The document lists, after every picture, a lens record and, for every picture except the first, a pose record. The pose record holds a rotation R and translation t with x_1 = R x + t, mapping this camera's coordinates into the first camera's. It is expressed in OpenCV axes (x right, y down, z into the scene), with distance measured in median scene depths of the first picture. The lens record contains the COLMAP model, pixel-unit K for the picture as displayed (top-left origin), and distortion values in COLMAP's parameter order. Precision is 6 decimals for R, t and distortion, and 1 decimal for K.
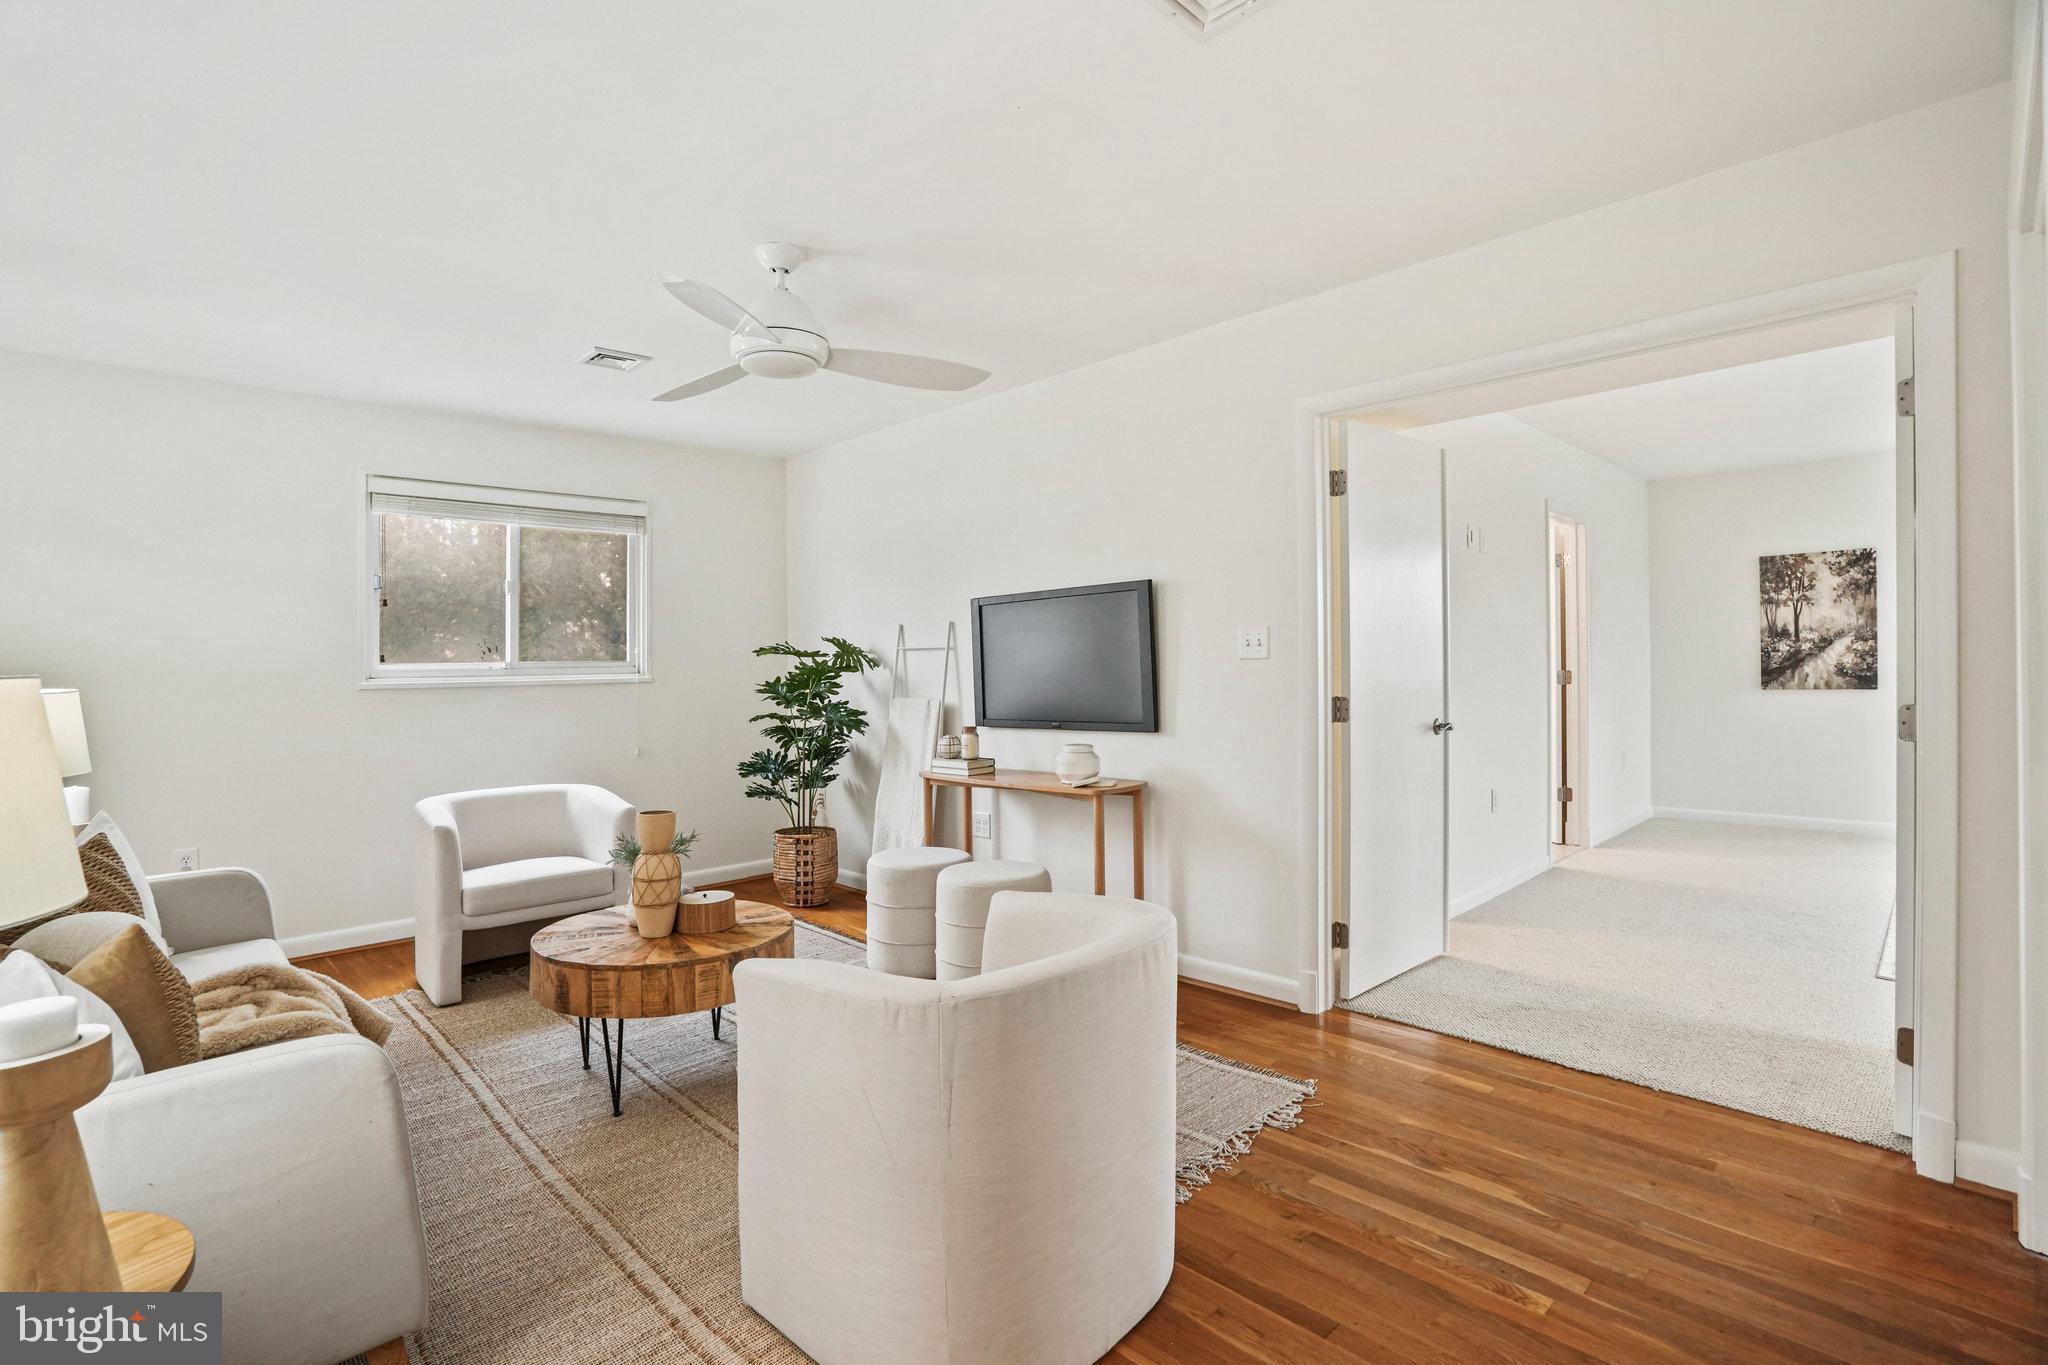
lens RADIAL K [[977.9, 0, 1007.2], [0, 977.9, 684.8], [0, 0, 1]] dist [-0.056340, 0.021813]
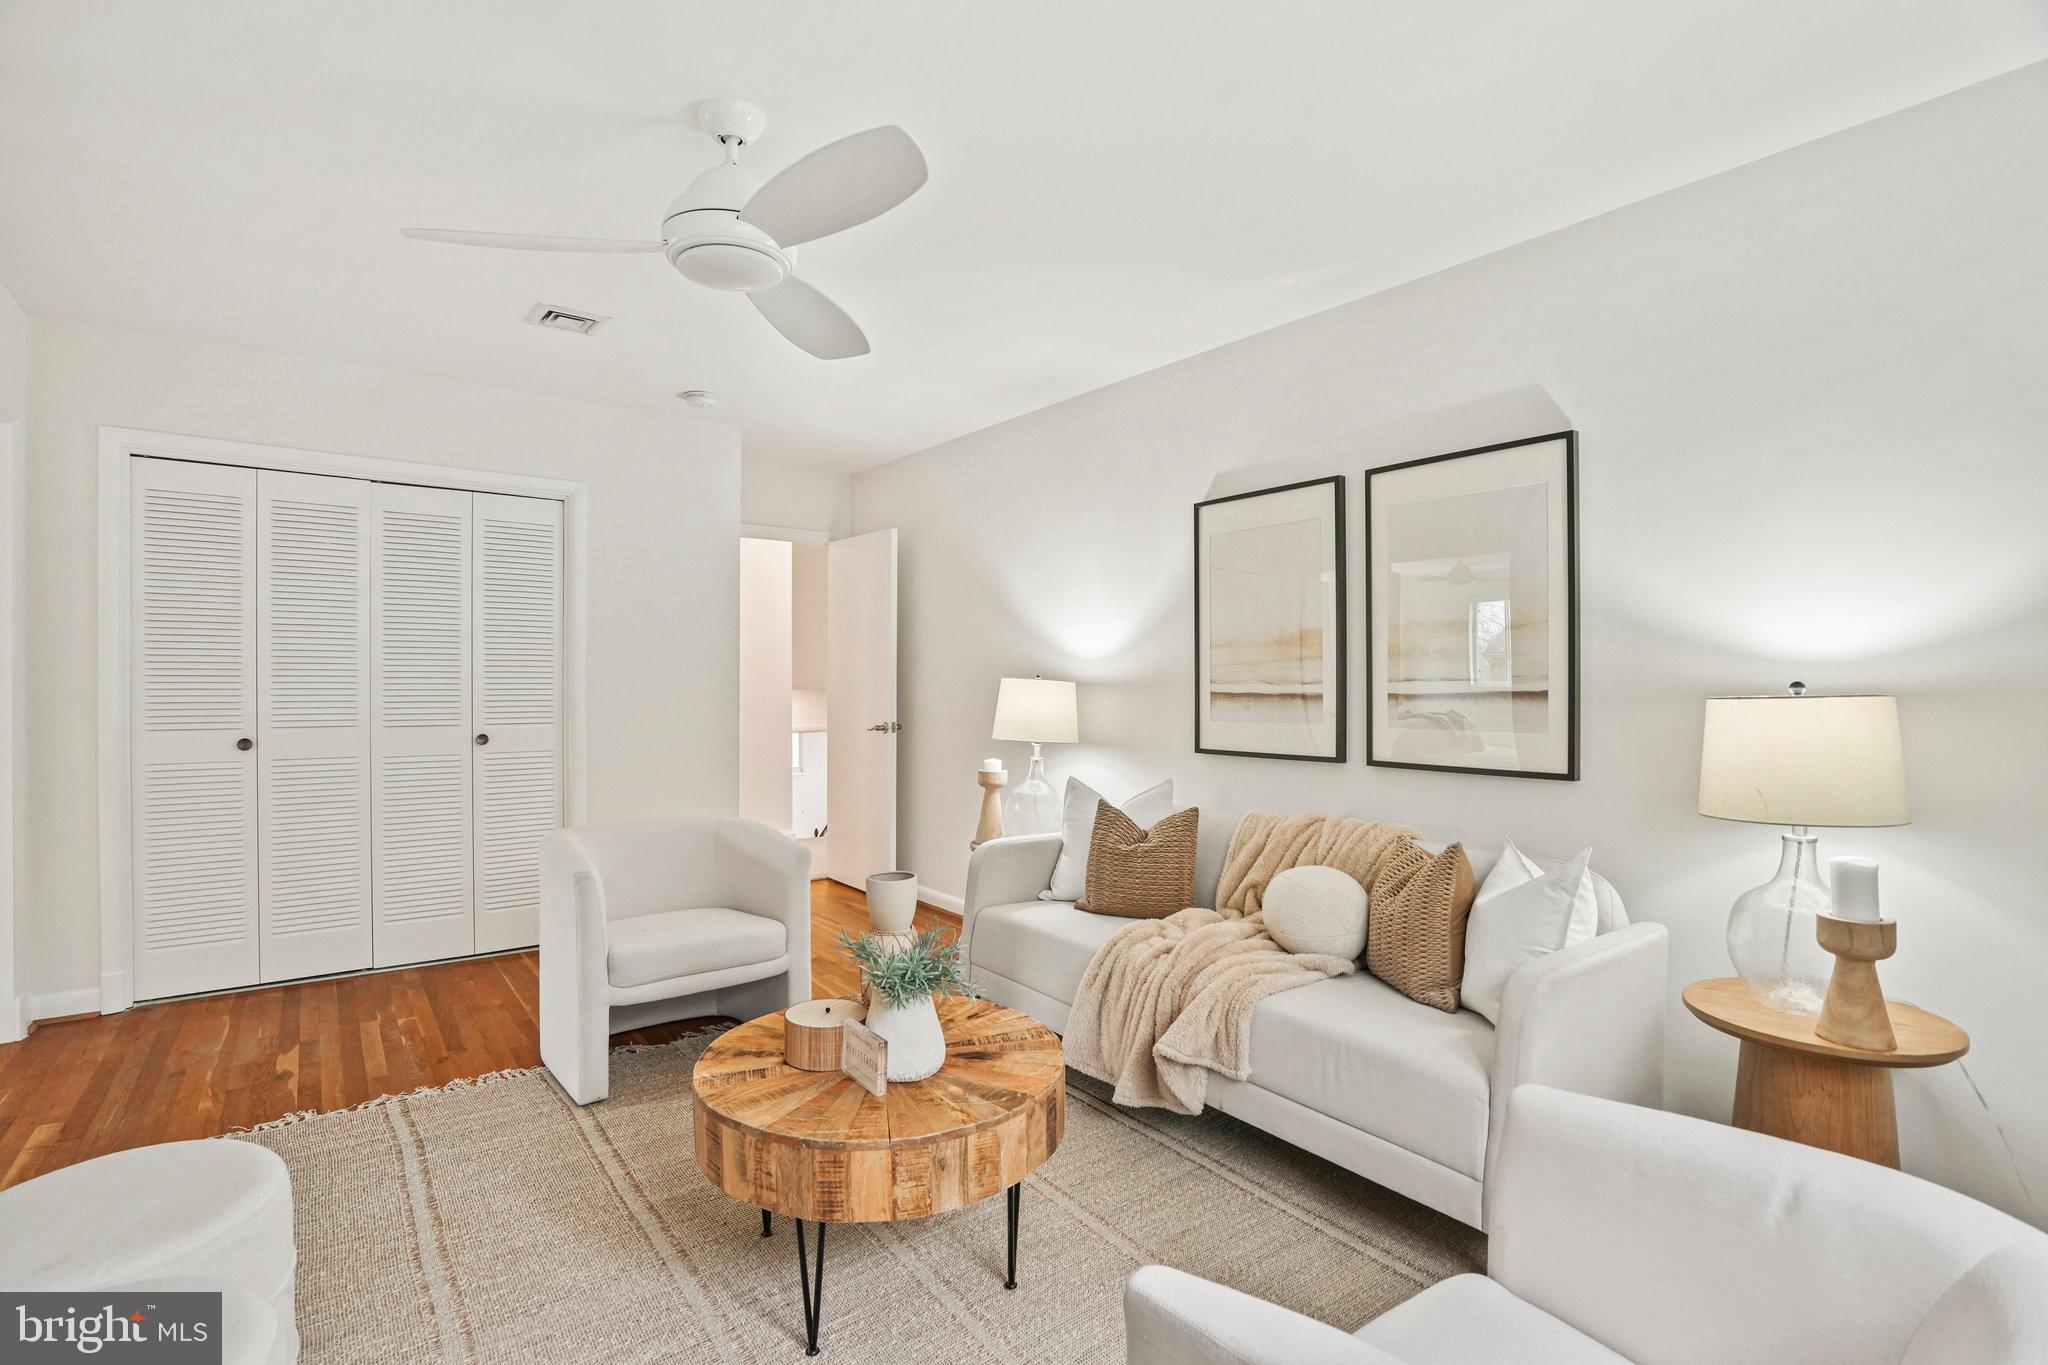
lens RADIAL K [[977.9, 0, 1007.2], [0, 977.9, 684.8], [0, 0, 1]] dist [-0.056340, 0.021813]
pose [[-0.994042, 0.010281, 0.108511, -0.689951], [0.011950, 0.999820, 0.014742, -0.027784], [-0.108339, 0.015950, -0.993986, 2.240522]]
